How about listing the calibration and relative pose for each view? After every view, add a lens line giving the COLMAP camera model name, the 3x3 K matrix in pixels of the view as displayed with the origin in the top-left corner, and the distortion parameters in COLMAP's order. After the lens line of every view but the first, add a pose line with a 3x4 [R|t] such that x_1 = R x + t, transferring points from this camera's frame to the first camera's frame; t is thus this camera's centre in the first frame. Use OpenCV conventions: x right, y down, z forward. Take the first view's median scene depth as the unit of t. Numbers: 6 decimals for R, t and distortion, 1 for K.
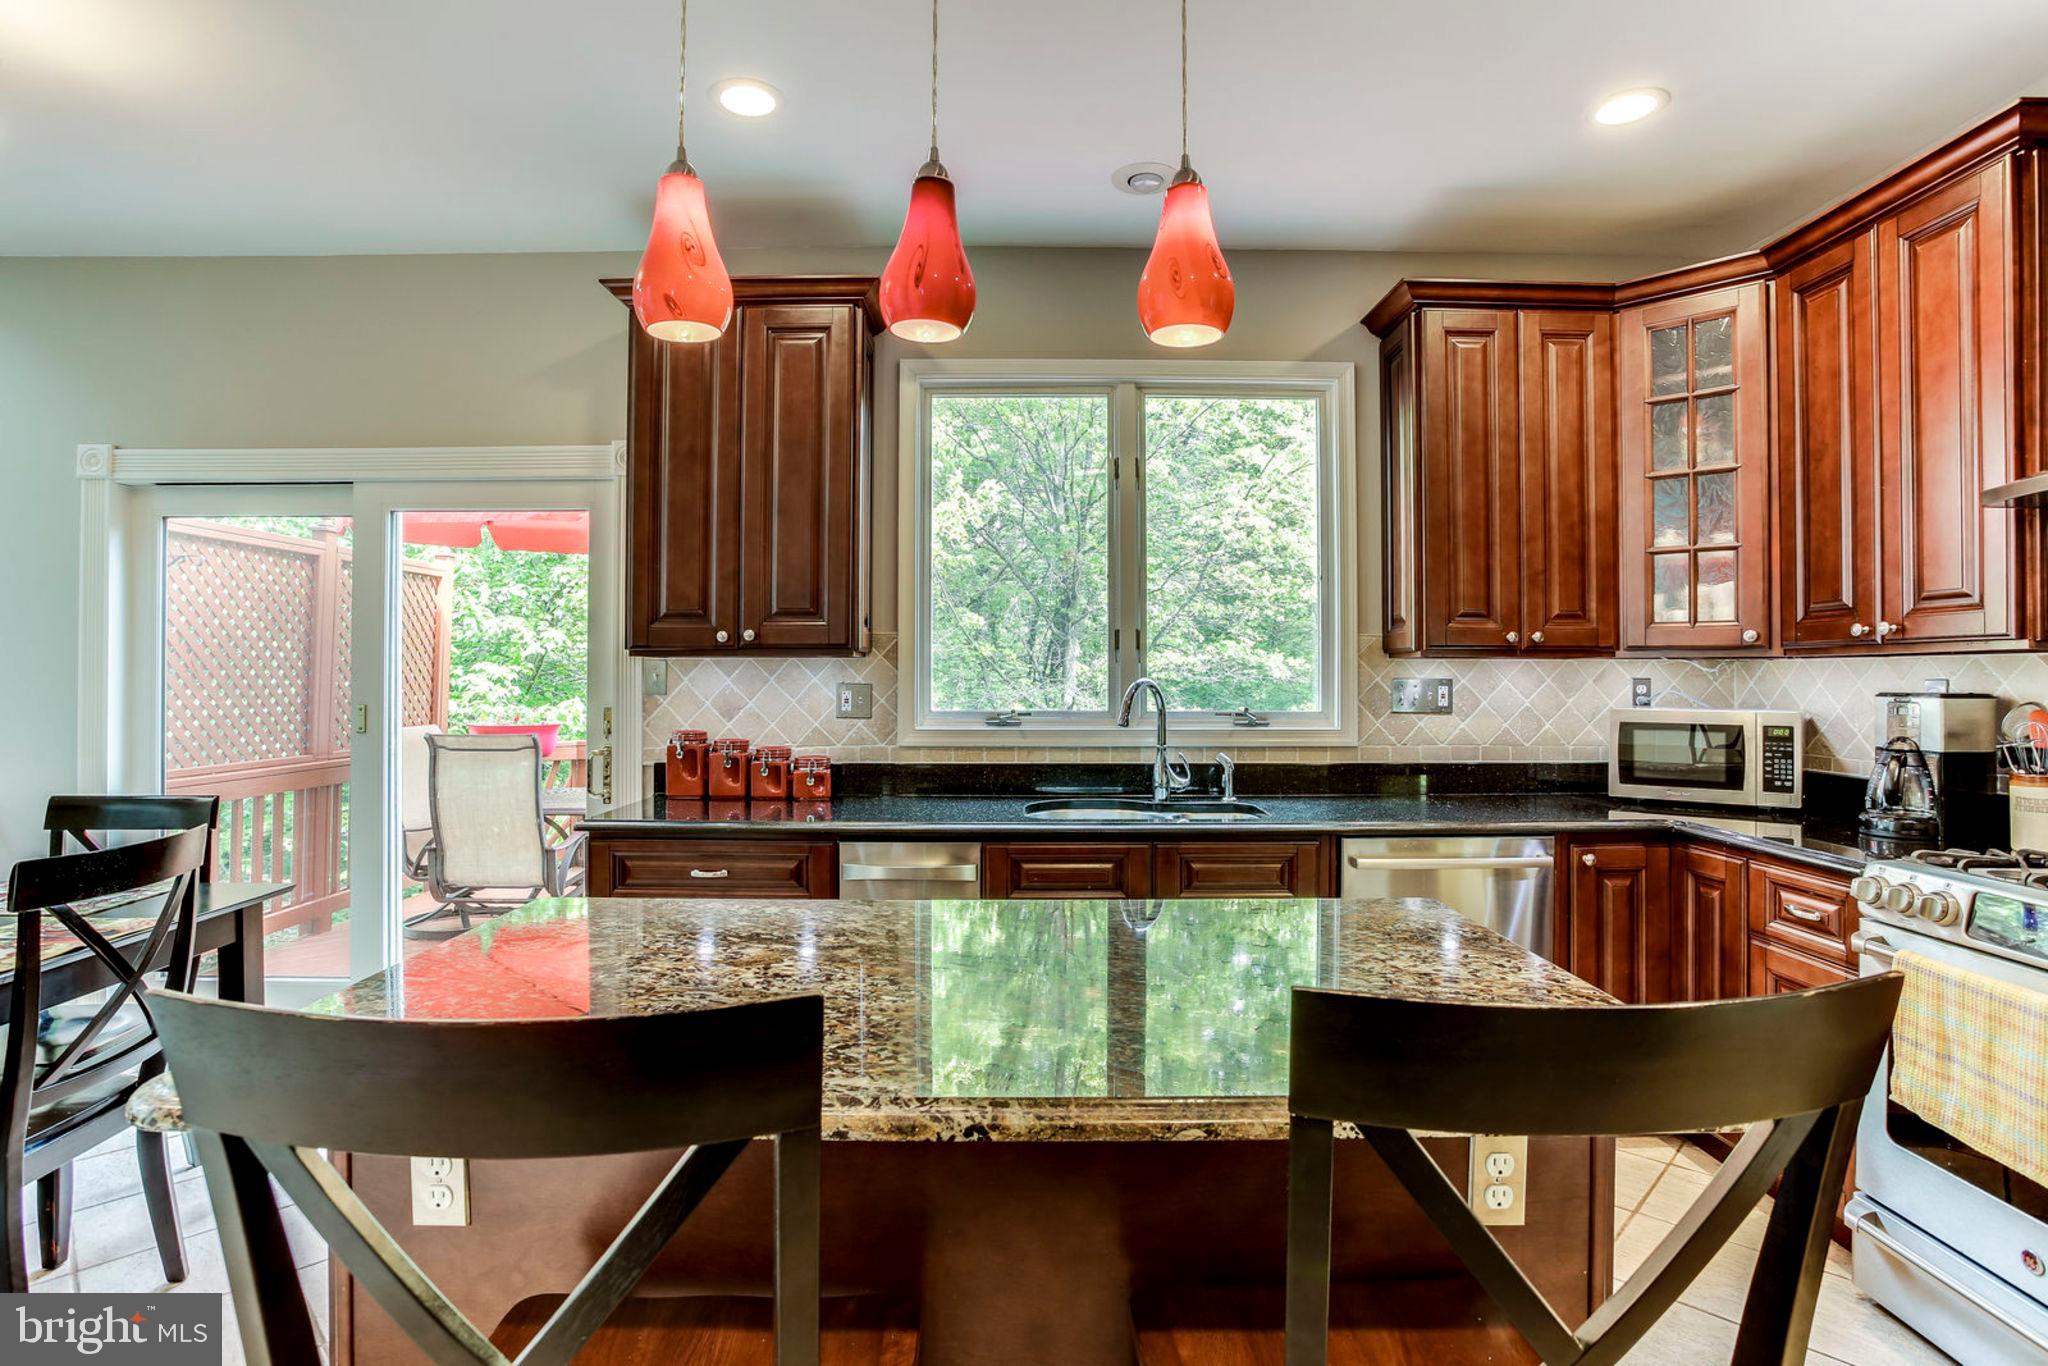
lens RADIAL K [[1038.0, 0, 1024.0], [0, 1038.0, 683.0], [0, 0, 1]] dist [-0.026823, 0.000465]
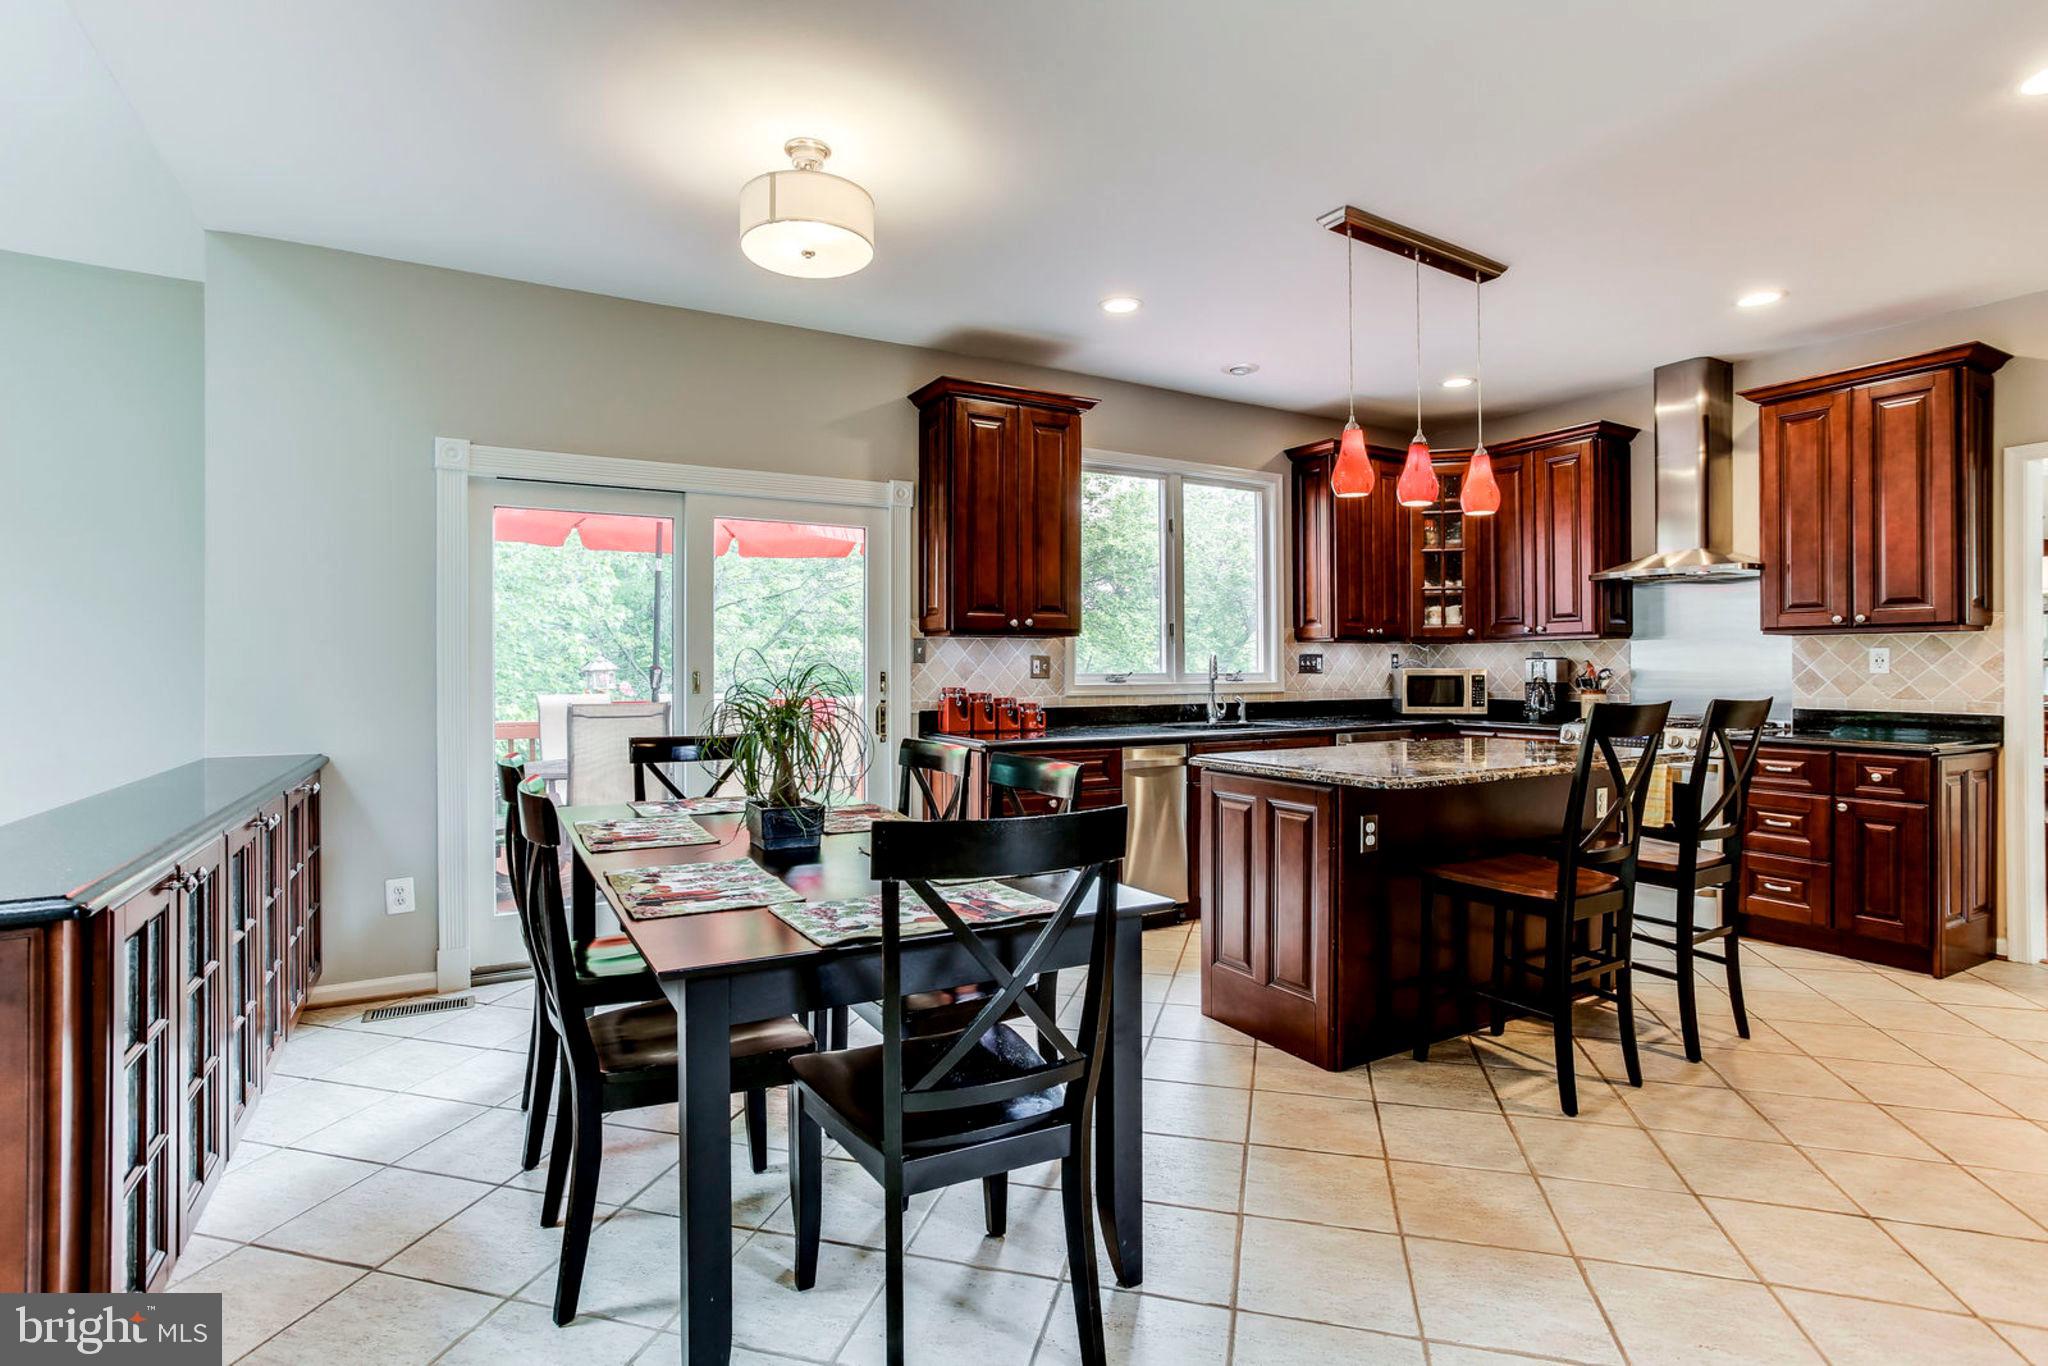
lens RADIAL K [[979.9, 0, 1031.4], [0, 979.9, 670.8], [0, 0, 1]] dist [-0.020633, 0.000994]
pose [[0.862306, -0.007803, 0.506327, -0.915160], [0.002867, 0.999940, 0.010528, 0.007346], [-0.506379, -0.007626, 0.862278, -0.231587]]
